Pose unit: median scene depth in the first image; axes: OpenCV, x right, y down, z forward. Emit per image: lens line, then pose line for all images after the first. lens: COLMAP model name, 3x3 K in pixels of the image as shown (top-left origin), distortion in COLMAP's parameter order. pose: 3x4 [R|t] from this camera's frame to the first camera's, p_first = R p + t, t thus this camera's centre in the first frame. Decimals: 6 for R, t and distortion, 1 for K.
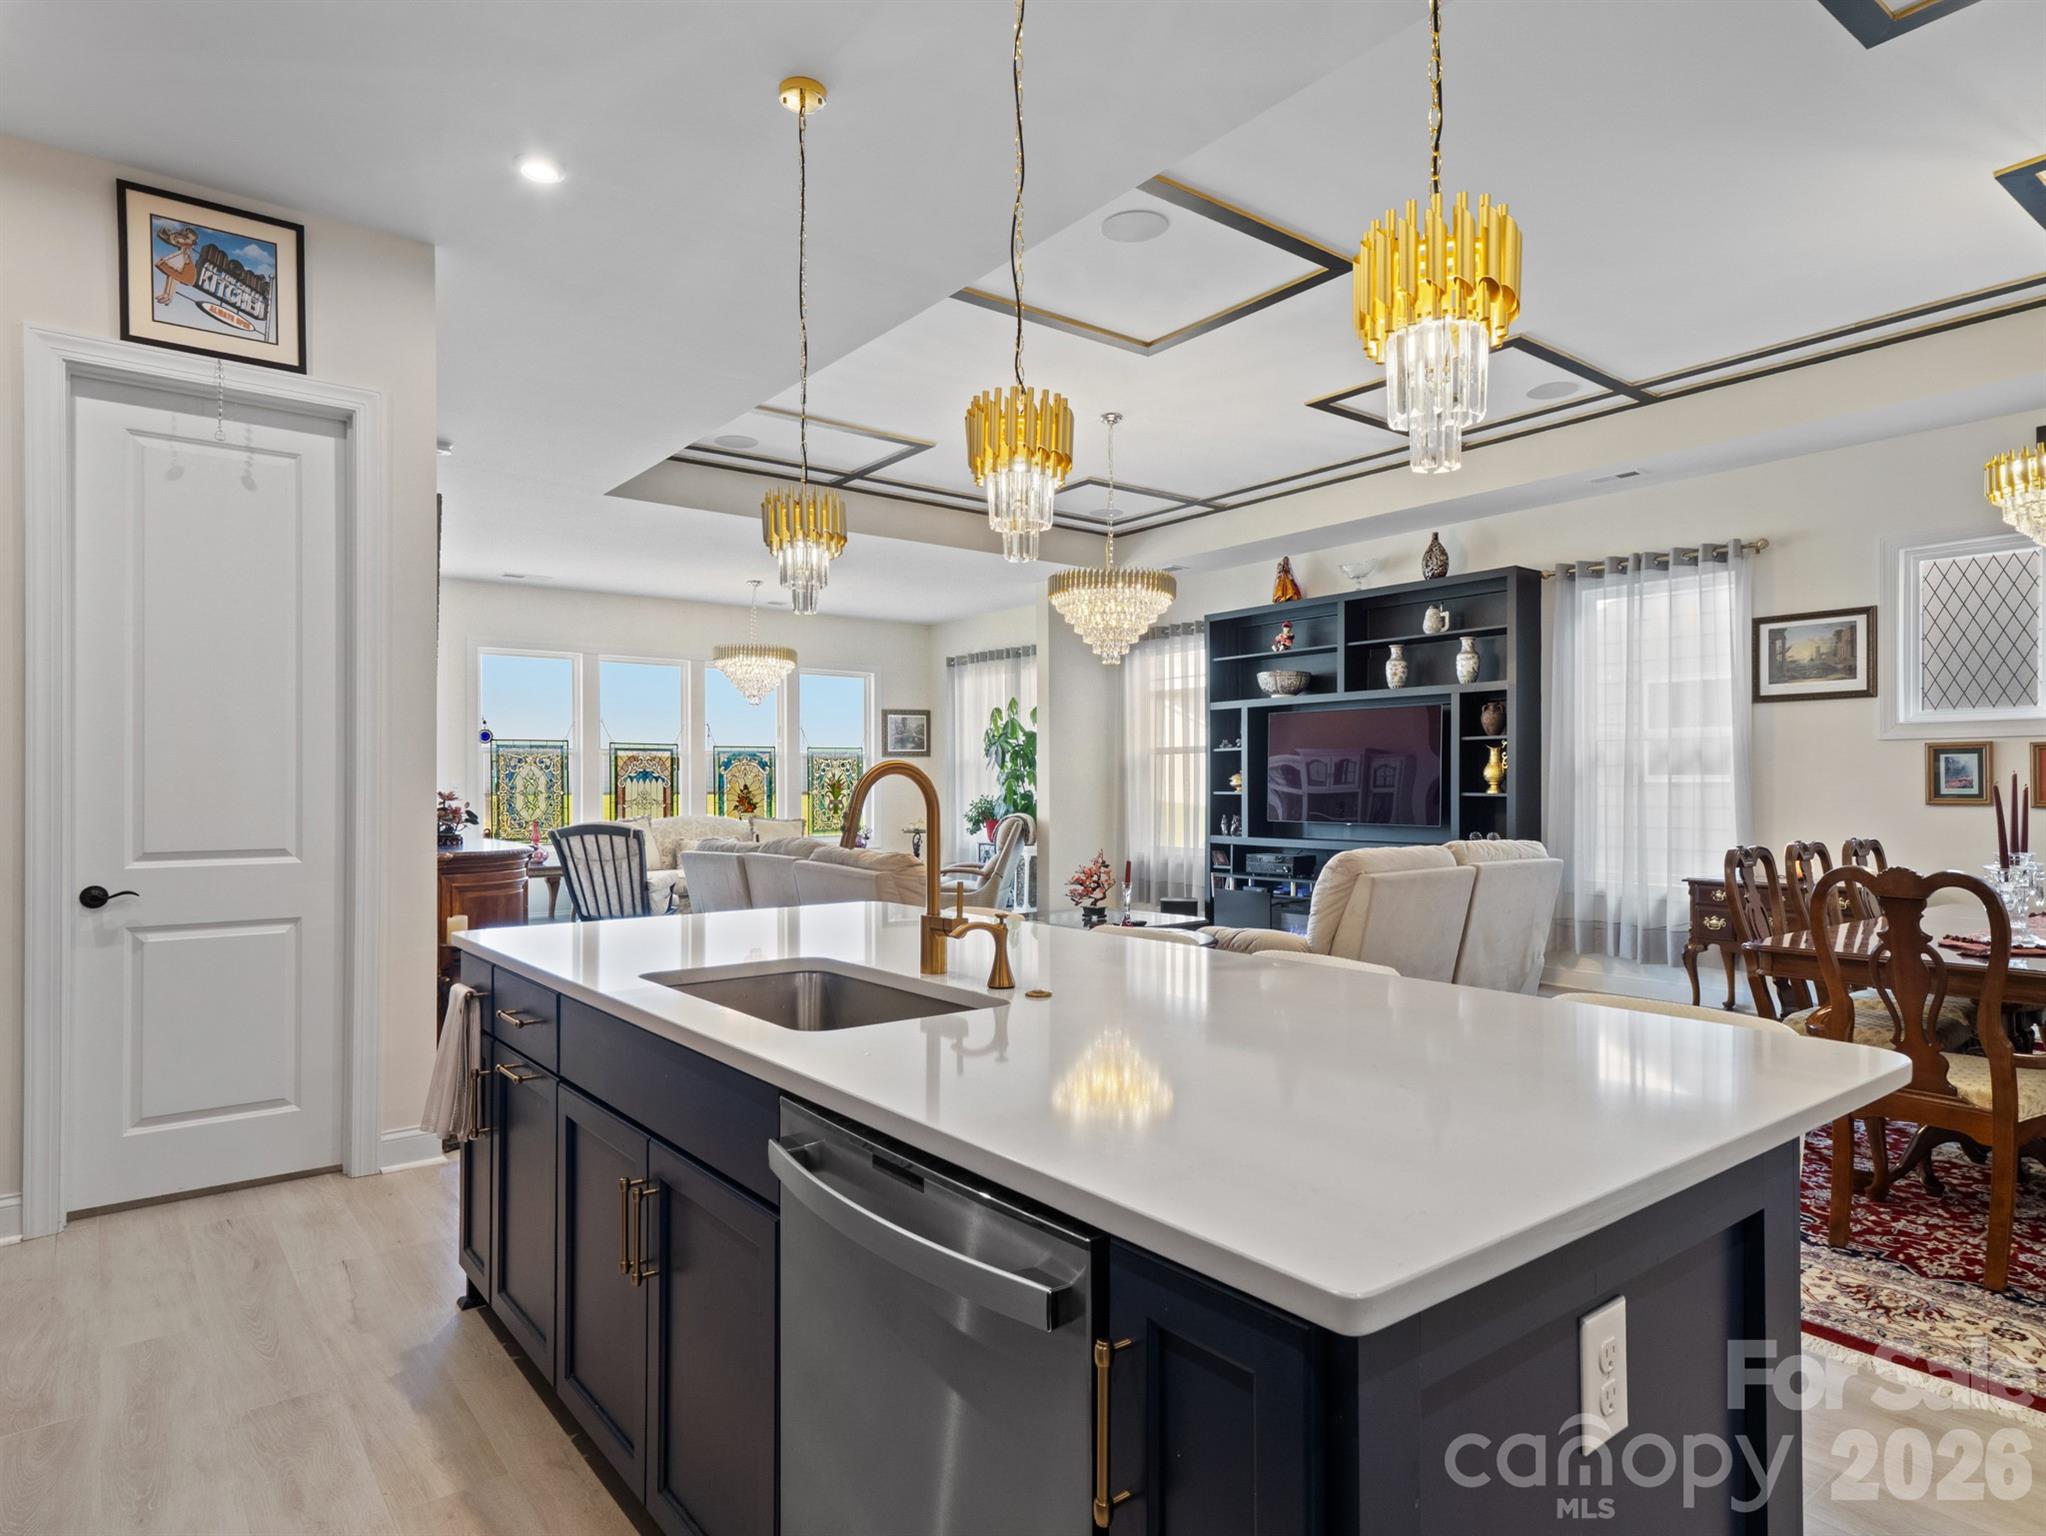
lens RADIAL K [[1172.3, 0, 1021.8], [0, 1172.3, 804.8], [0, 0, 1]] dist [0.016043, -0.009107]
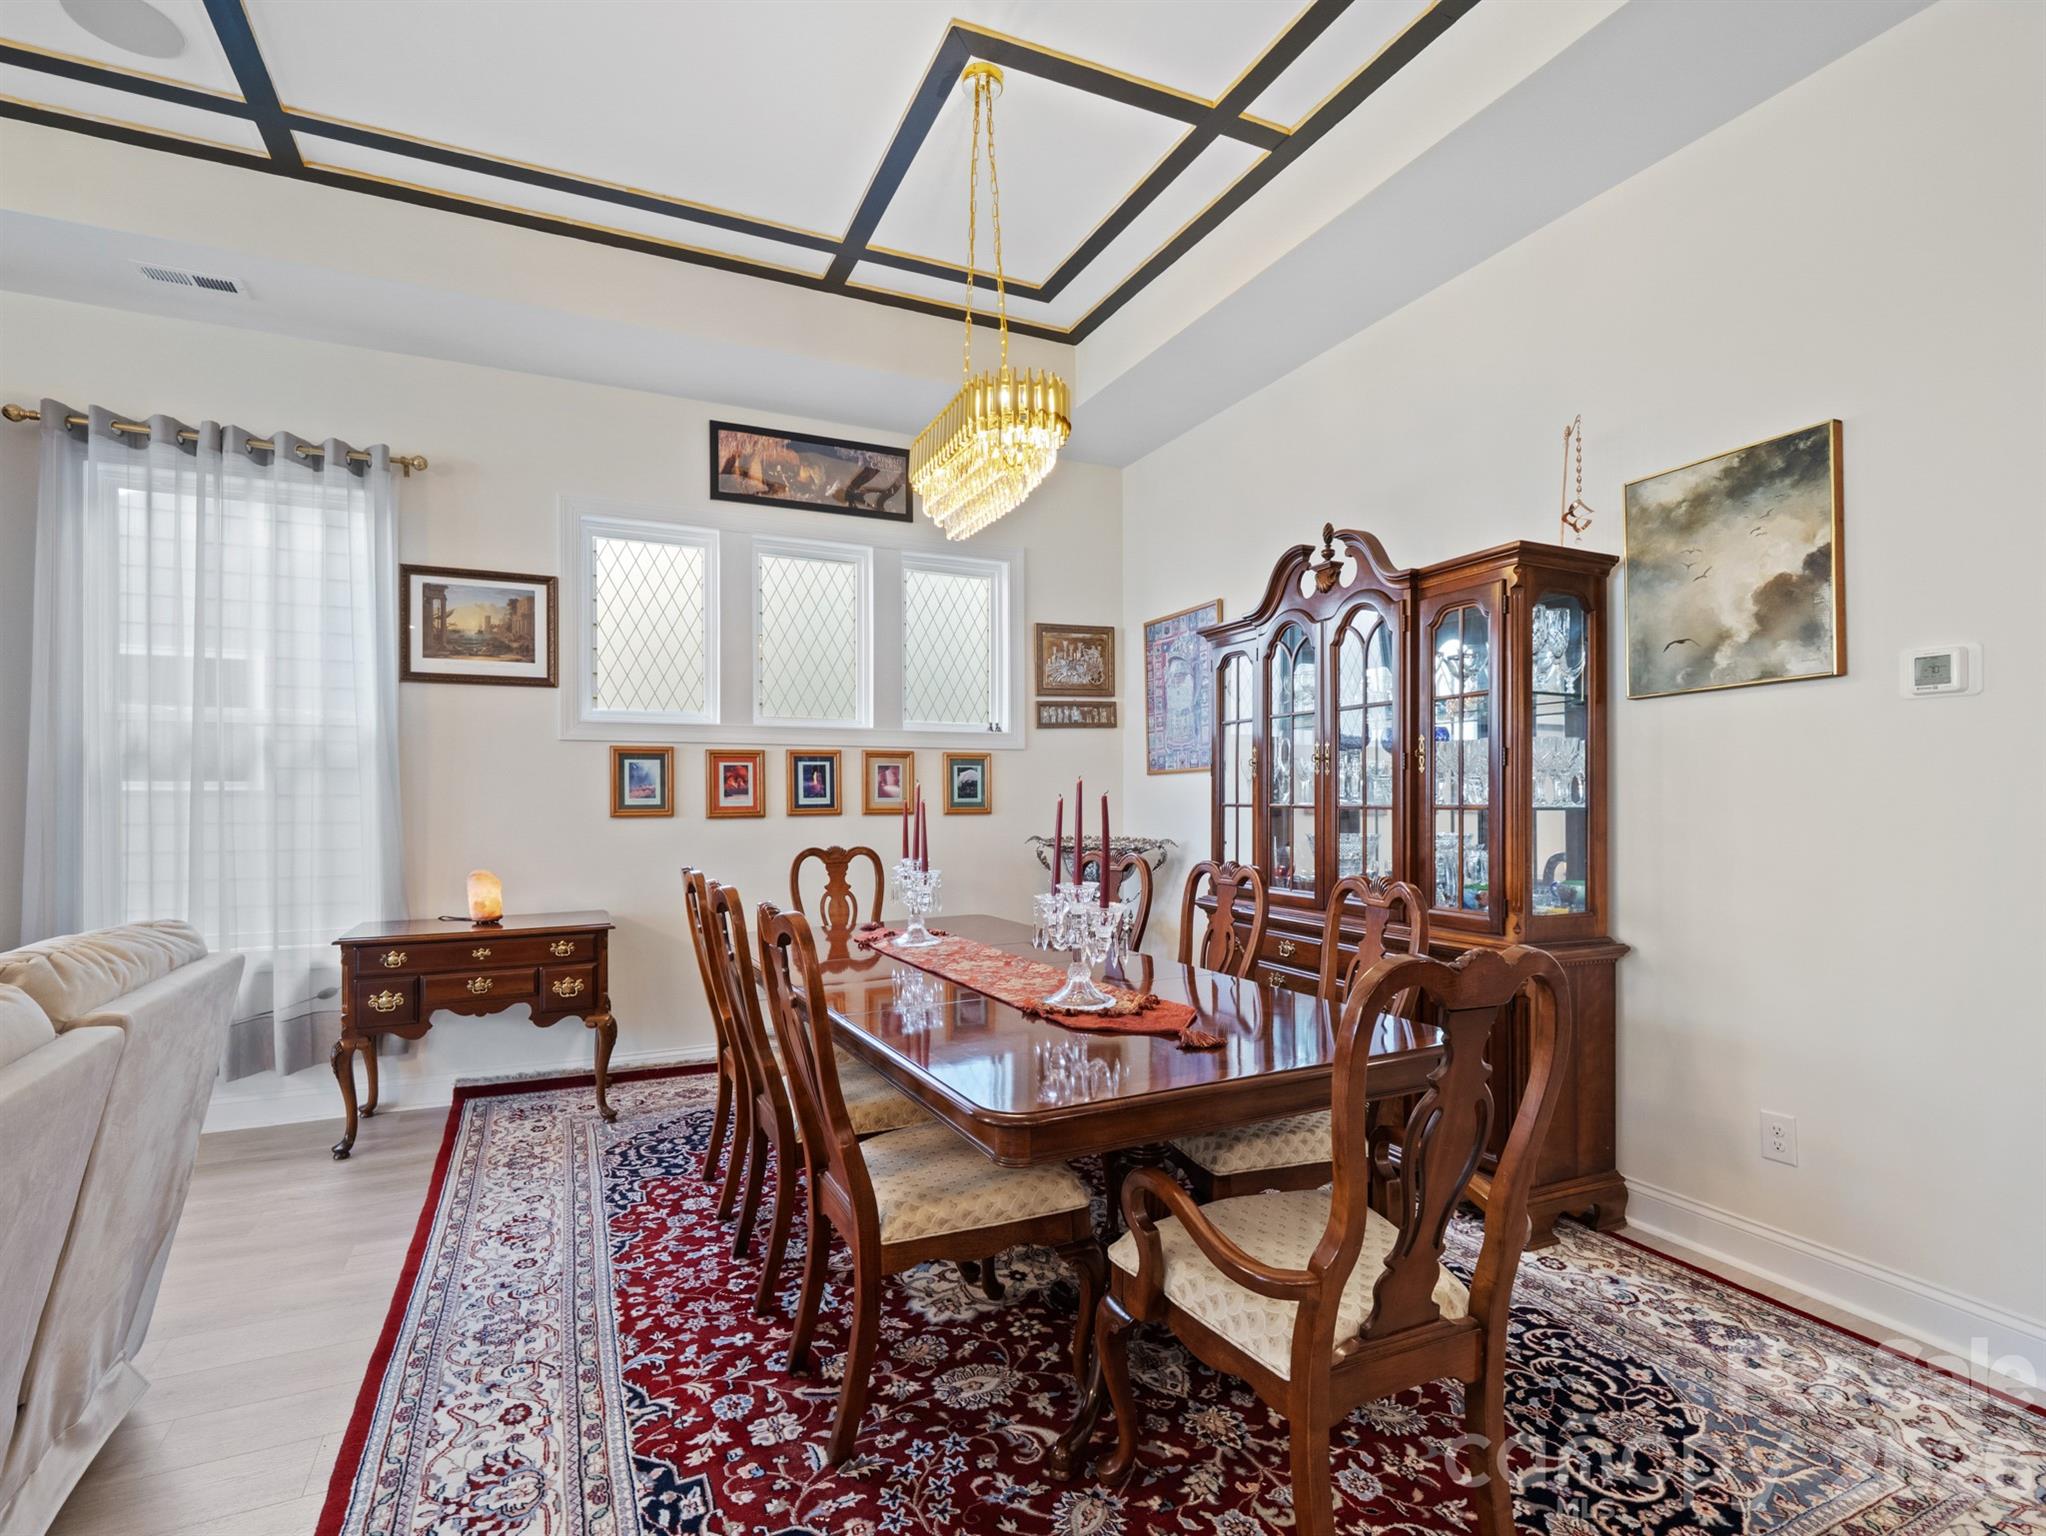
lens RADIAL K [[1001.5, 0, 1014.8], [0, 1001.5, 780.5], [0, 0, 1]] dist [0.000334, -0.000618]
pose [[0.232666, 0.012729, 0.972473, 0.072081], [0.016616, 0.999716, -0.017061, -0.005582], [-0.972415, 0.020128, 0.232388, 0.317778]]
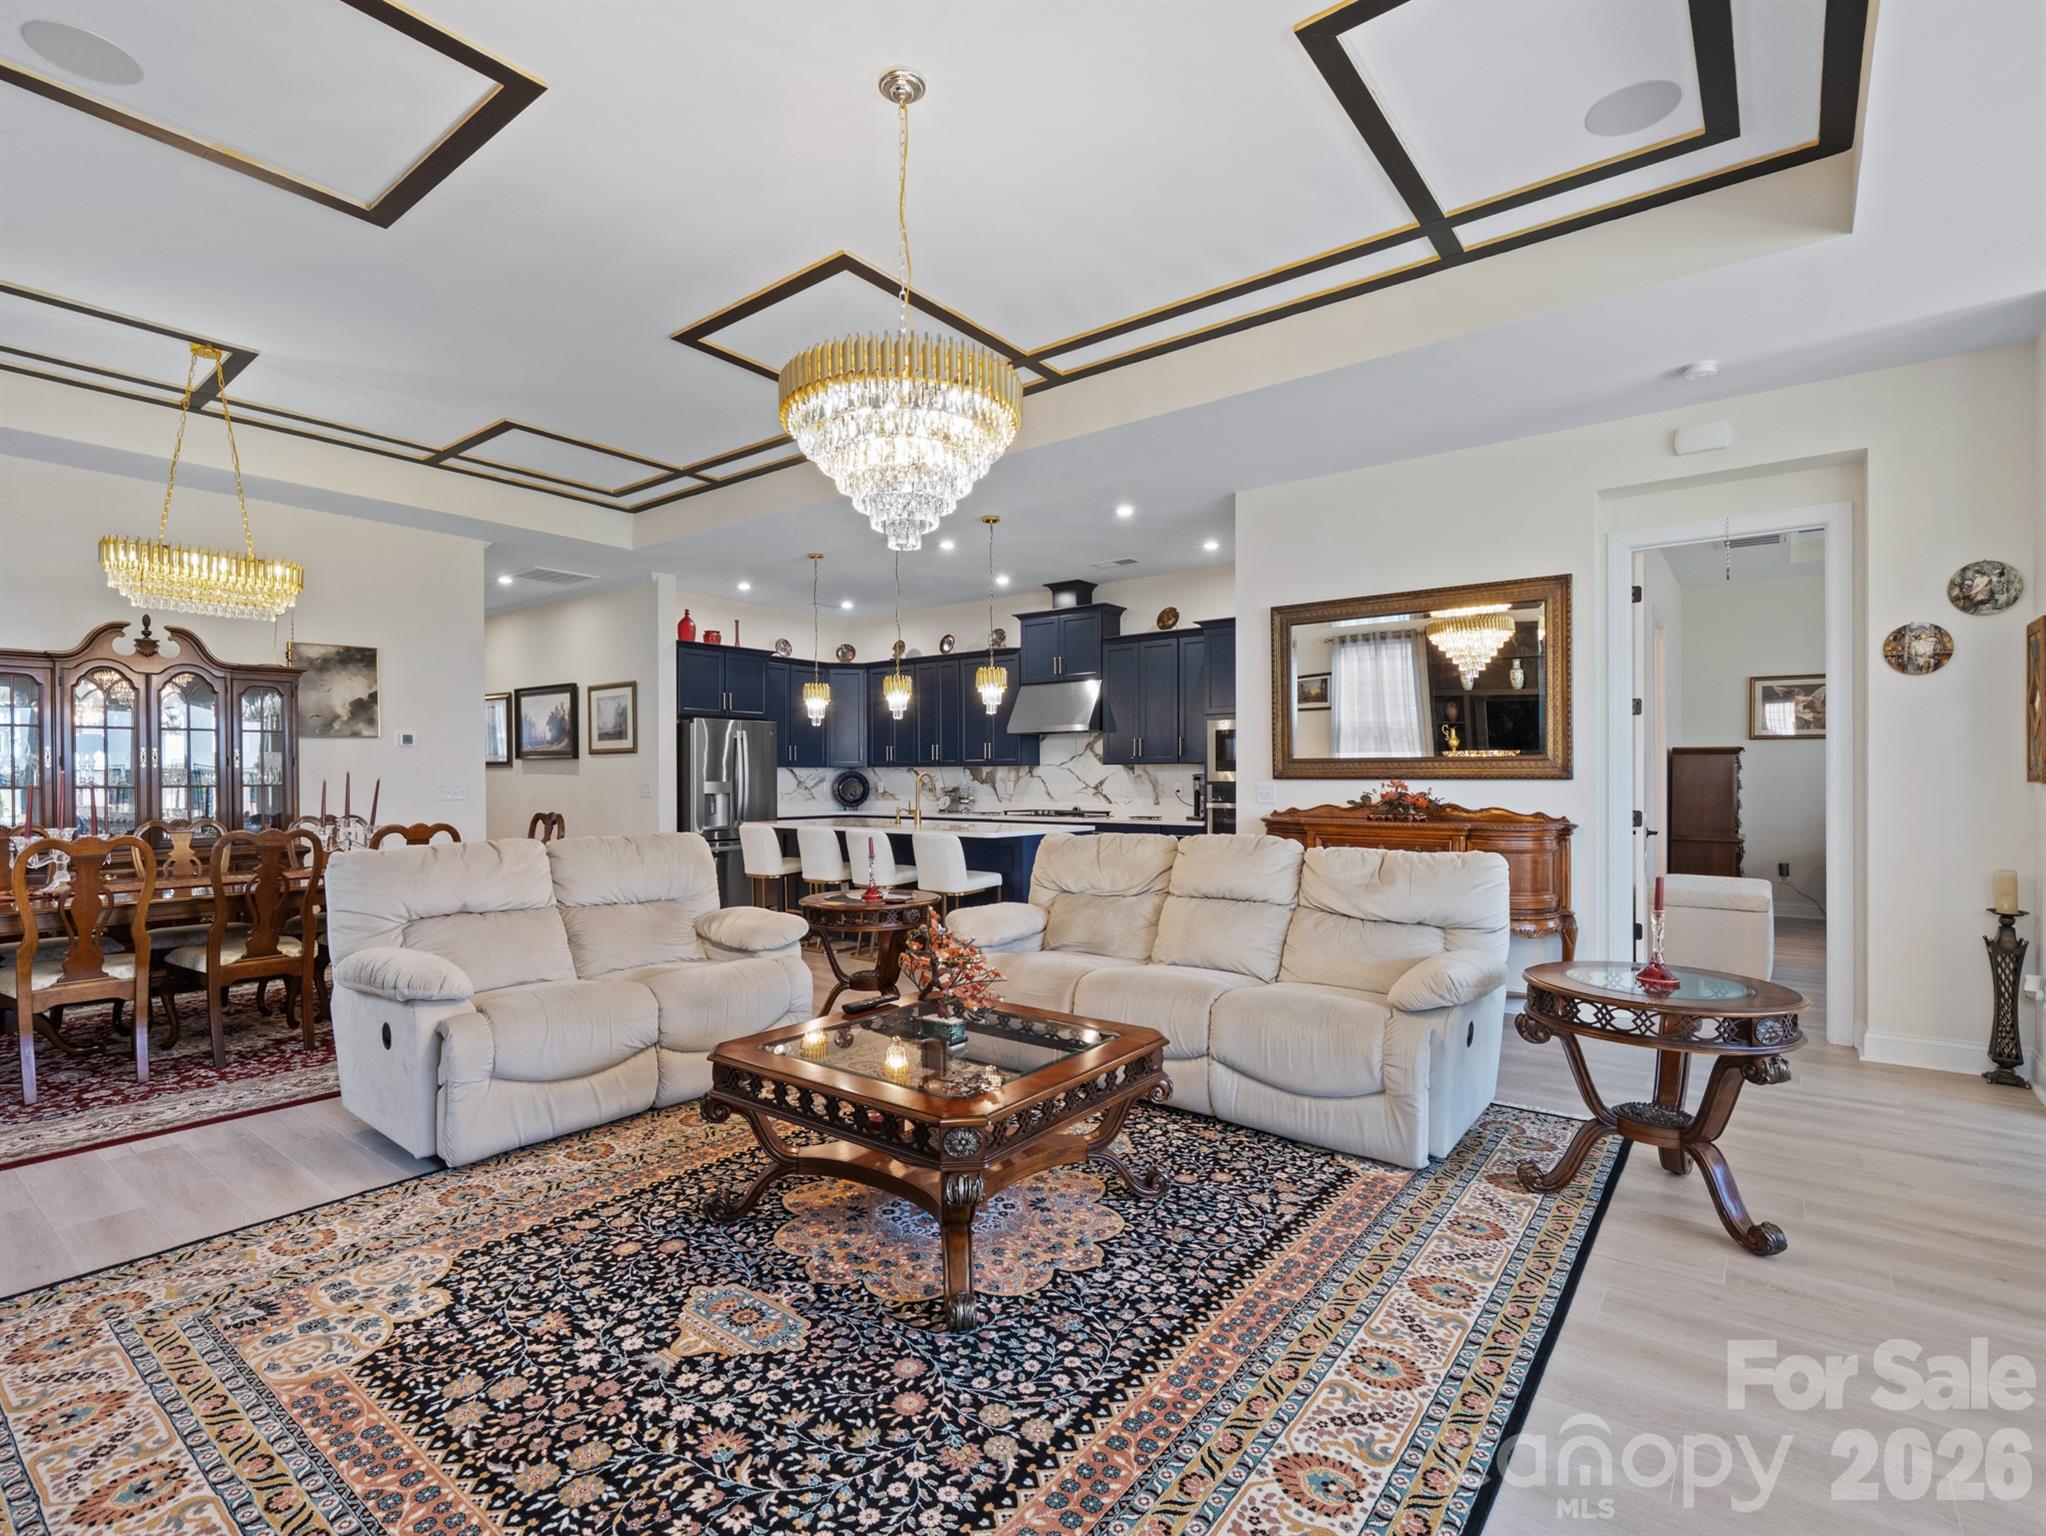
lens RADIAL K [[1001.5, 0, 1014.8], [0, 1001.5, 780.5], [0, 0, 1]] dist [0.000334, -0.000618]
pose [[-0.969507, 0.004745, -0.245016, 0.092513], [-0.000503, 0.999772, 0.021354, -0.016298], [0.245061, 0.020826, -0.969284, 0.951242]]
